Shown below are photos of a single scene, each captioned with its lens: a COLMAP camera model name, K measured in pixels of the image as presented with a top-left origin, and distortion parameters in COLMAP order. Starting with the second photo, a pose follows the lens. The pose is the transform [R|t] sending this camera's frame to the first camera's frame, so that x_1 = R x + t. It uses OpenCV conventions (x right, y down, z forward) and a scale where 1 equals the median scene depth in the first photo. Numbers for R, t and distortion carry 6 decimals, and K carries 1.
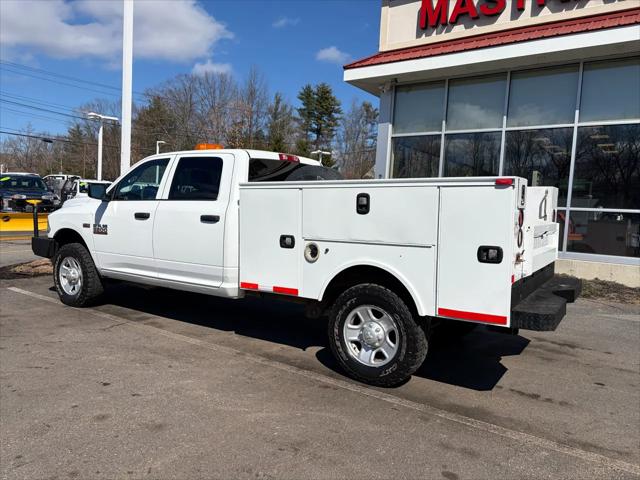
lens RADIAL K [[481.8, 0, 320.1], [0, 481.8, 240.4], [0, 0, 1]] dist [0.047249, -0.043325]
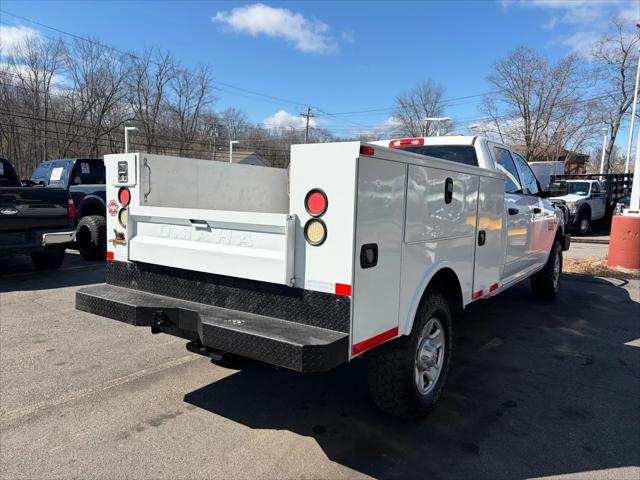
lens RADIAL K [[481.8, 0, 324.2], [0, 481.8, 242.0], [0, 0, 1]] dist [0.047249, -0.043325]
pose [[-0.032978, 0.070547, -0.996963, 0.934951], [-0.095032, 0.992765, 0.073394, -0.044356], [0.994928, 0.097163, -0.026035, 0.985246]]
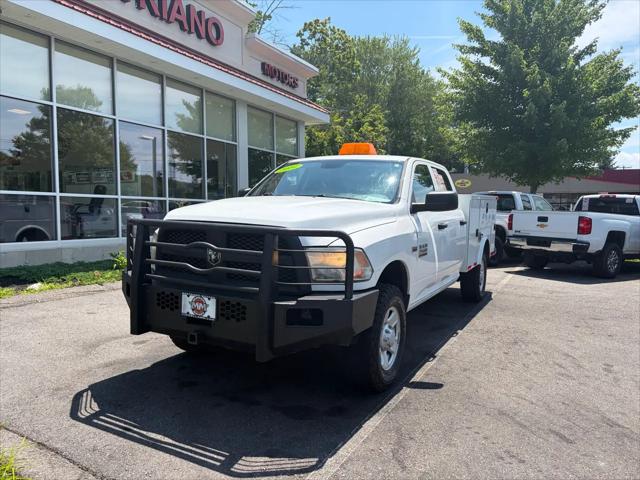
lens RADIAL K [[481.8, 0, 327.9], [0, 481.8, 248.6], [0, 0, 1]] dist [0.047249, -0.043325]
pose [[-0.109916, -0.125398, 0.985999, -1.387118], [0.043011, 0.990480, 0.130763, -0.154419], [-0.993010, 0.056782, -0.103477, 1.438391]]
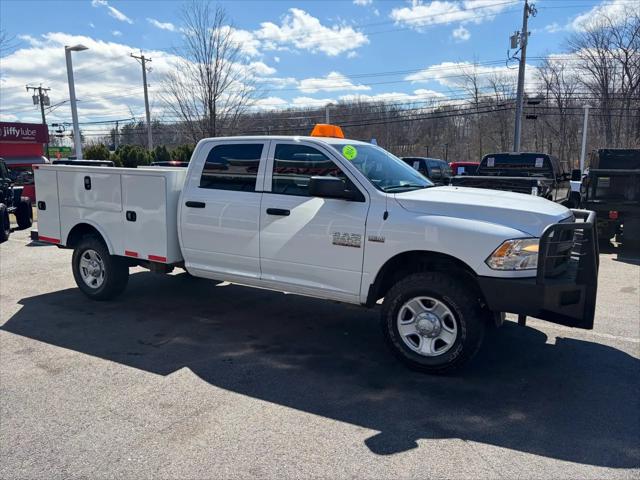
lens RADIAL K [[481.8, 0, 320.2], [0, 481.8, 237.6], [0, 0, 1]] dist [0.047249, -0.043325]
pose [[-0.997859, -0.036626, -0.054192, -0.212644], [-0.047599, 0.974885, 0.217563, -0.235608], [0.044863, 0.219677, -0.974541, 2.341283]]
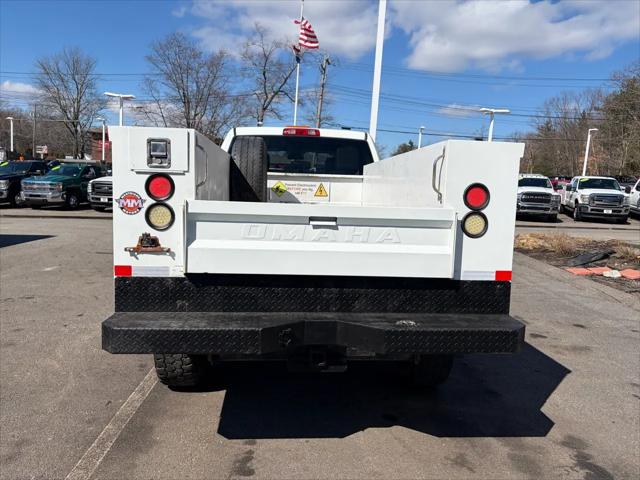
lens RADIAL K [[481.8, 0, 325.2], [0, 481.8, 237.9], [0, 0, 1]] dist [0.047249, -0.043325]
pose [[0.619850, 0.077577, -0.780877, 0.760725], [-0.075566, 0.996378, 0.039002, -0.012811], [0.781074, 0.034833, 0.623466, 0.526437]]
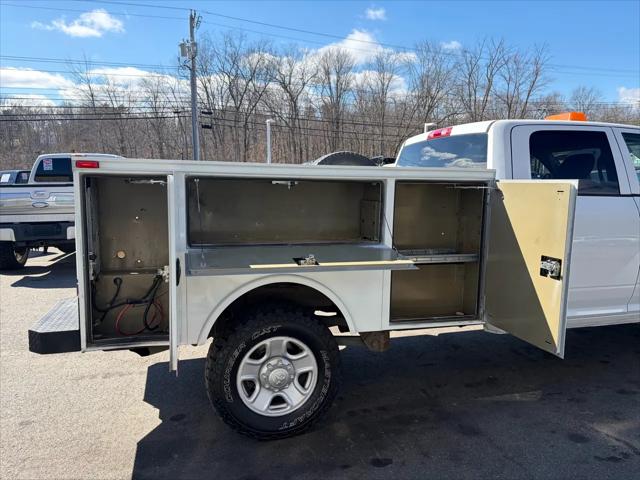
lens RADIAL K [[481.8, 0, 320.4], [0, 481.8, 239.7], [0, 0, 1]] dist [0.047249, -0.043325]
pose [[-0.655946, 0.060403, -0.752387, 0.700441], [-0.079529, 0.985714, 0.148470, -0.117238], [0.750607, 0.157225, -0.641771, 1.516463]]
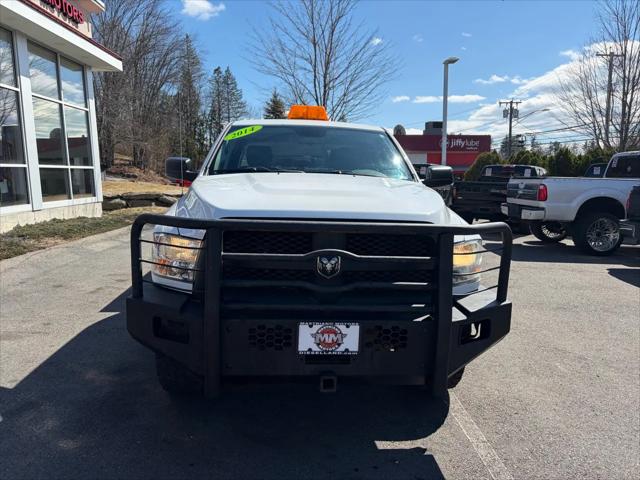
lens RADIAL K [[481.8, 0, 326.7], [0, 481.8, 243.2], [0, 0, 1]] dist [0.047249, -0.043325]
pose [[-0.602054, -0.162652, 0.781713, -1.079504], [0.022519, 0.975183, 0.220251, -0.191537], [-0.798138, 0.150206, -0.583450, 1.809714]]
